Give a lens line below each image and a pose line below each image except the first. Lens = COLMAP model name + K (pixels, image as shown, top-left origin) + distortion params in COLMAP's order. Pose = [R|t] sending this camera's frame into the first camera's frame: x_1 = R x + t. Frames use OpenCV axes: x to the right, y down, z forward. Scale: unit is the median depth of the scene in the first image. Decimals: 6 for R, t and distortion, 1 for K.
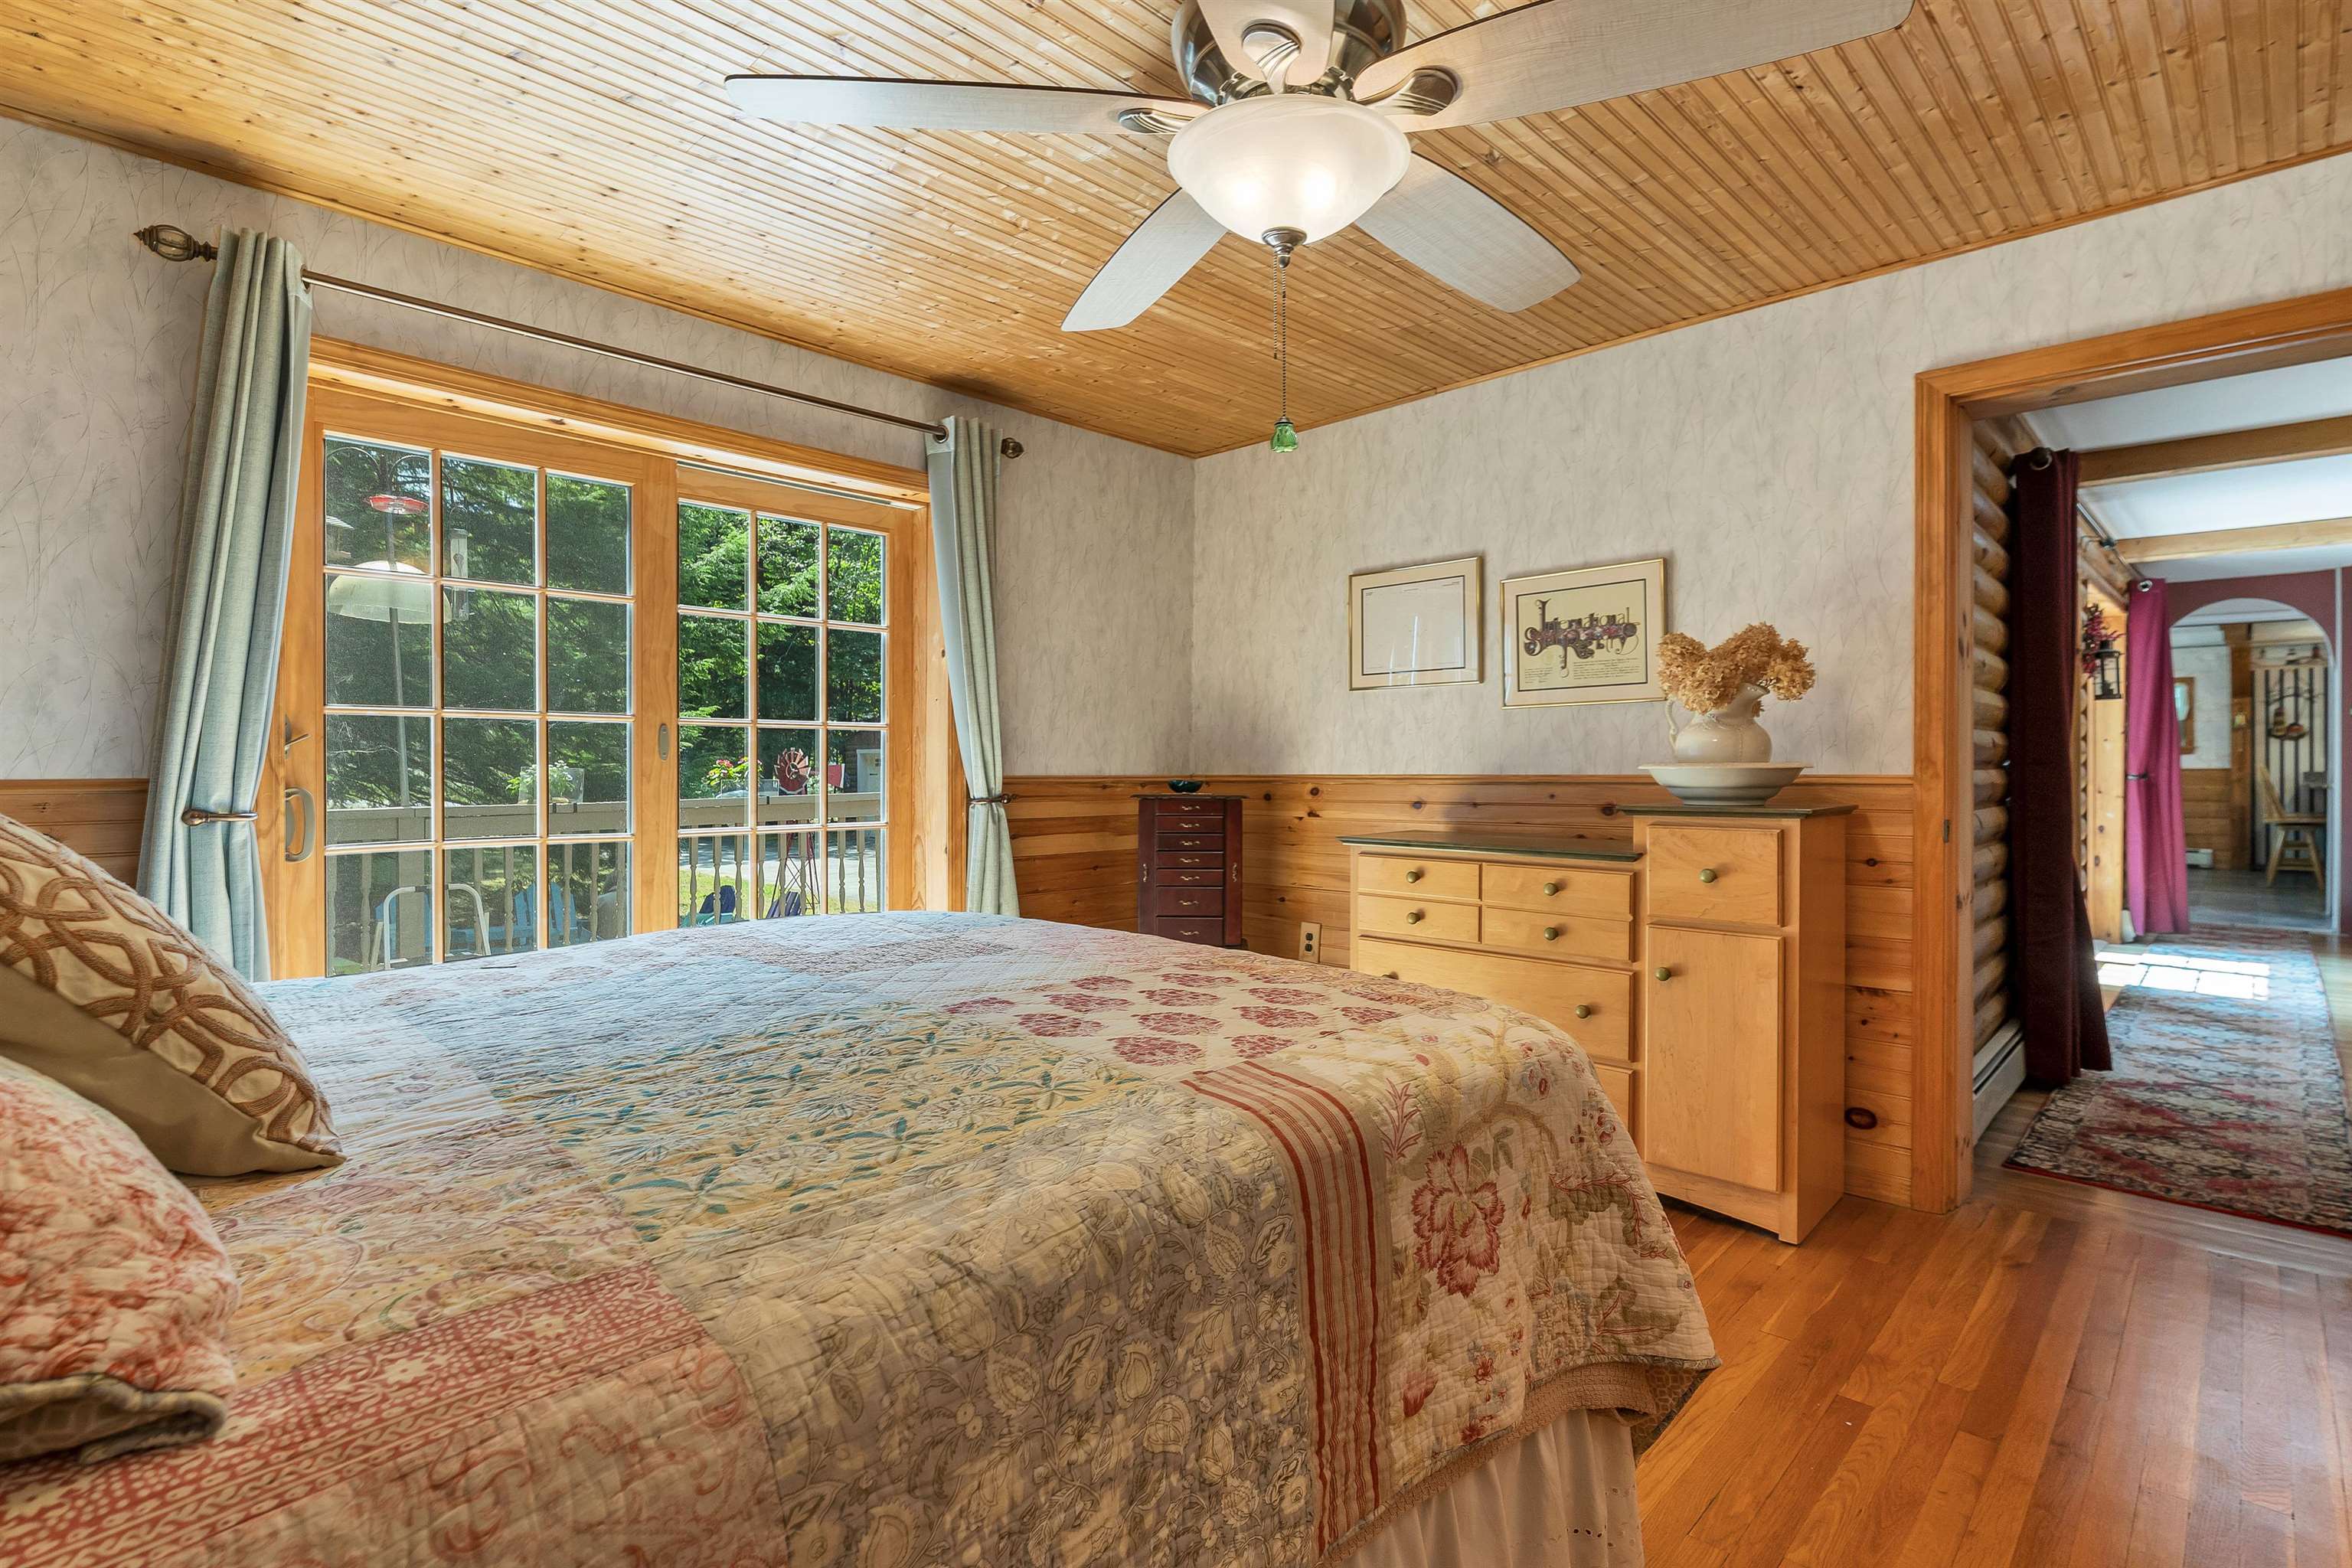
lens RADIAL K [[1146.9, 0, 1170.4], [0, 1146.9, 778.2], [0, 0, 1]] dist [-0.001642, -0.000664]
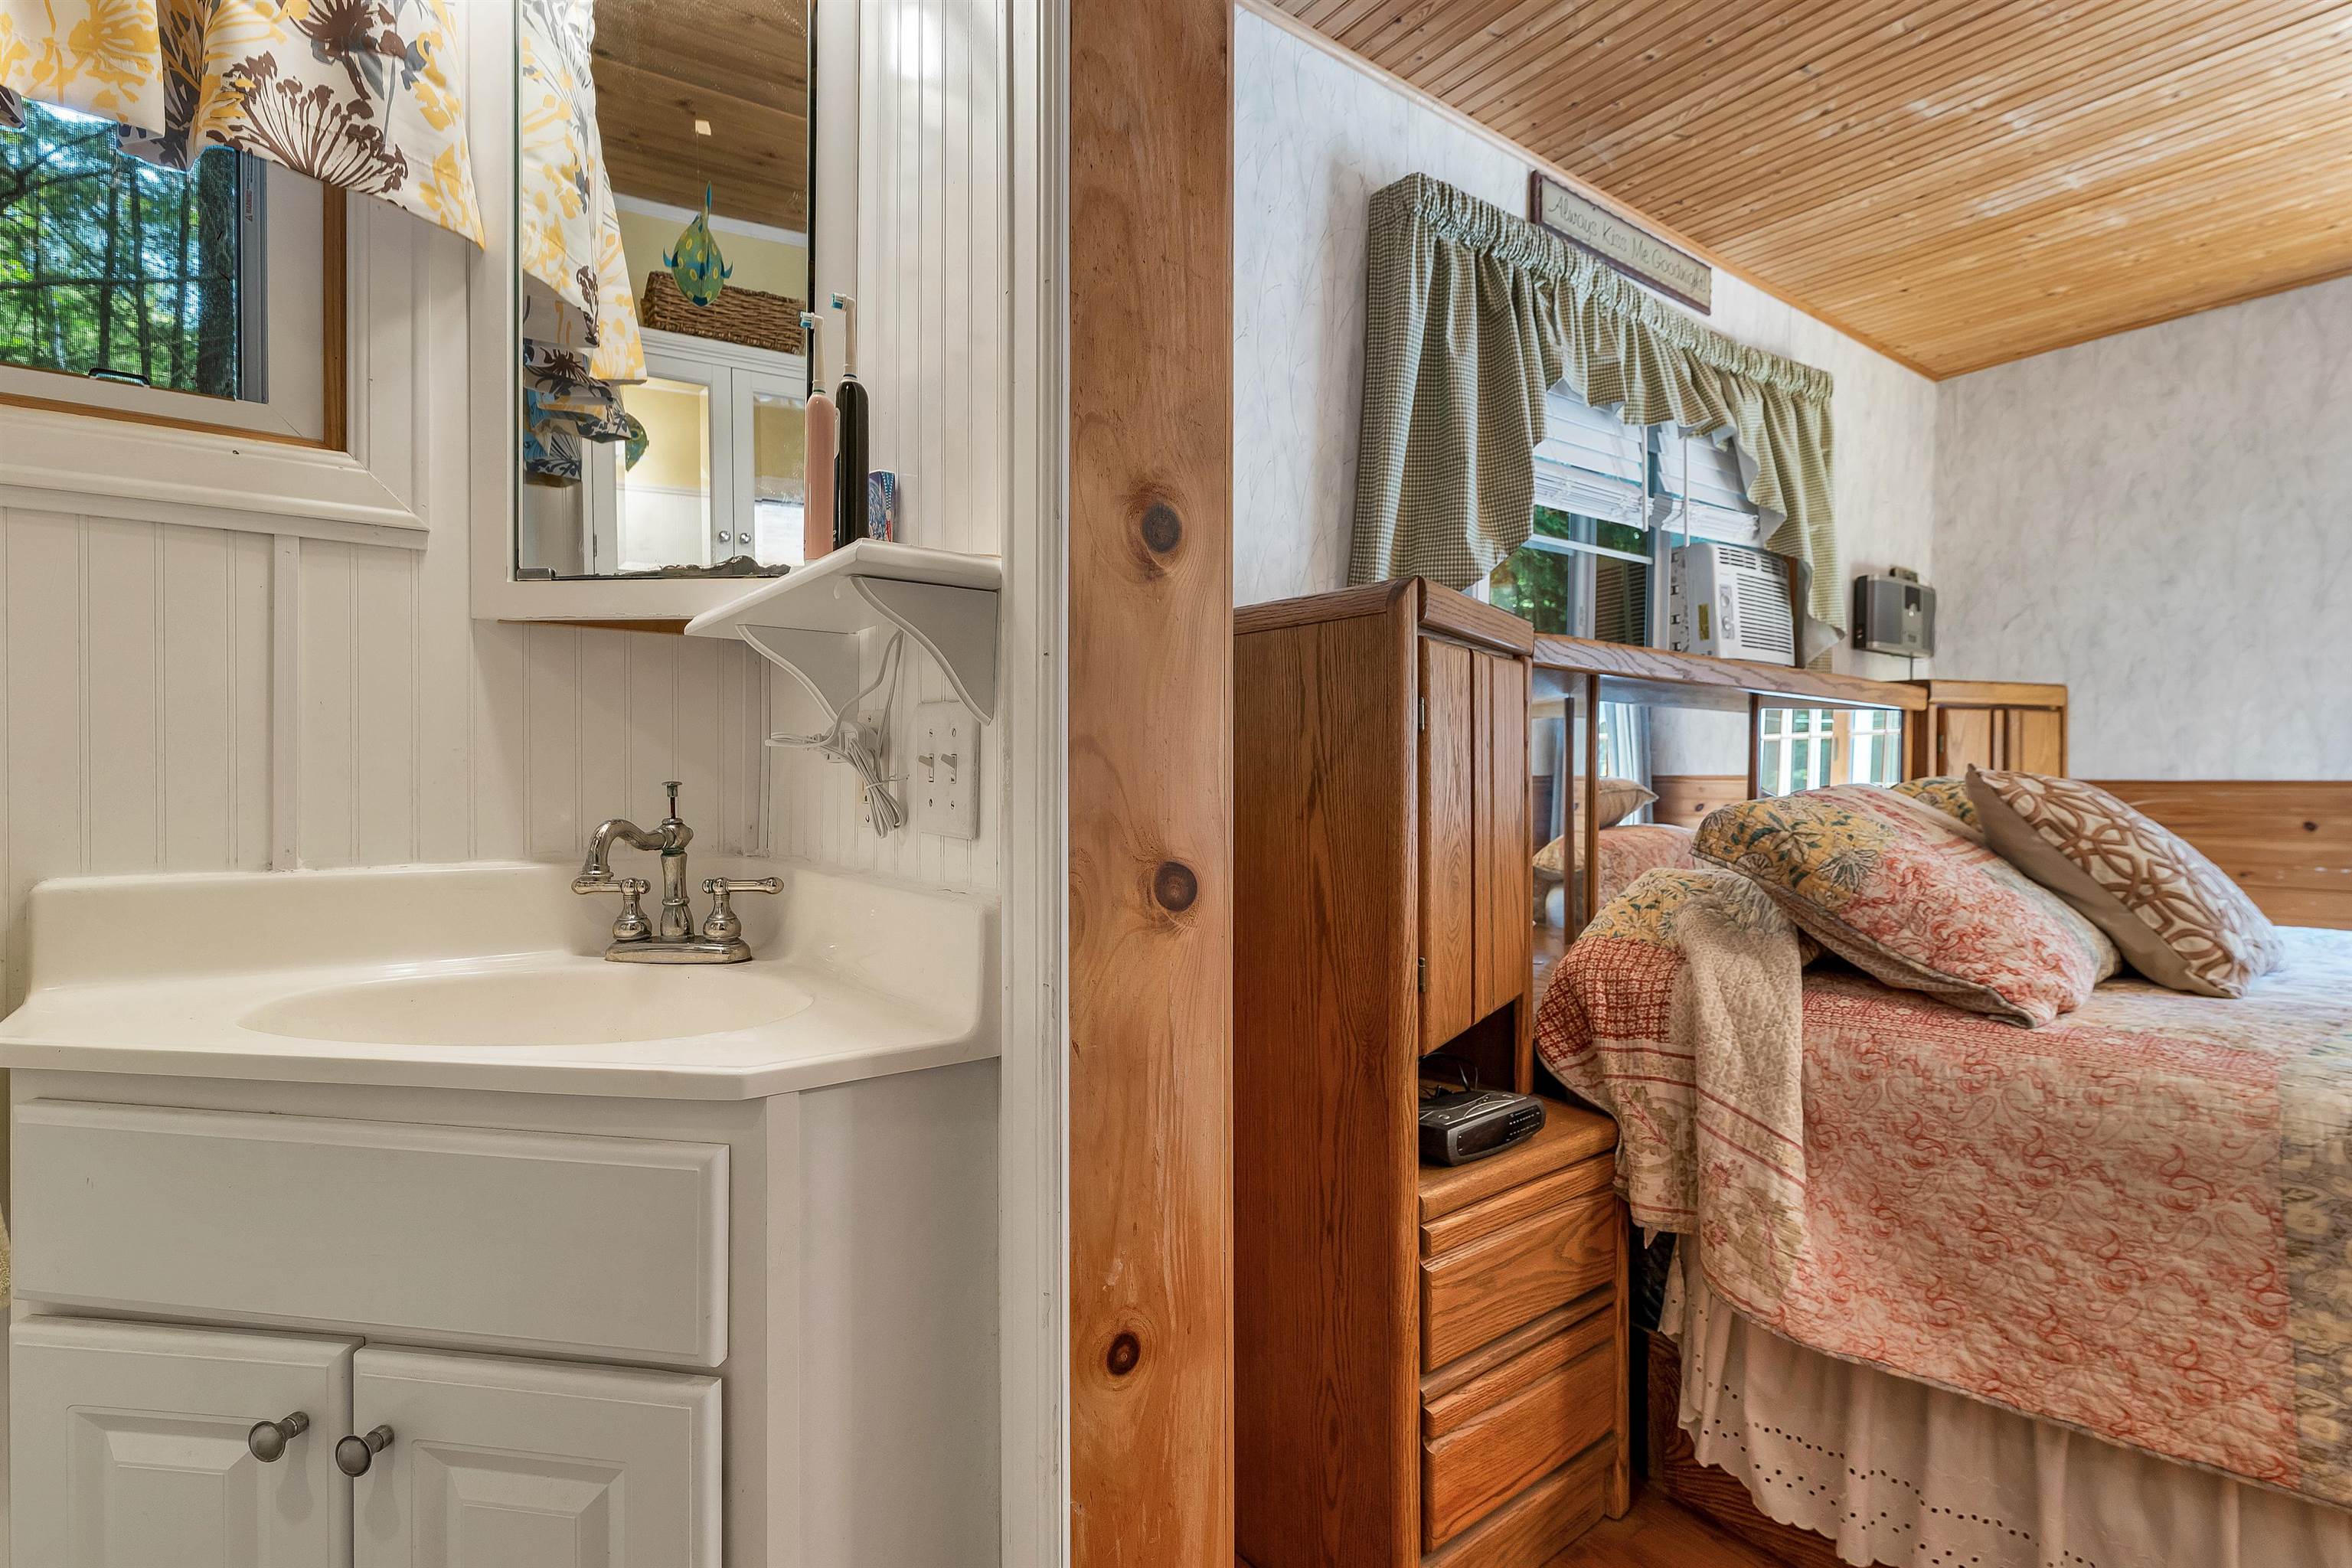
lens RADIAL K [[1146.9, 0, 1171.2], [0, 1146.9, 785.0], [0, 0, 1]] dist [-0.001642, -0.000664]
pose [[-0.151217, 0.004634, -0.988490, 1.304317], [-0.005539, 0.999969, 0.005535, 0.017429], [0.988485, 0.006313, -0.151187, -0.337256]]
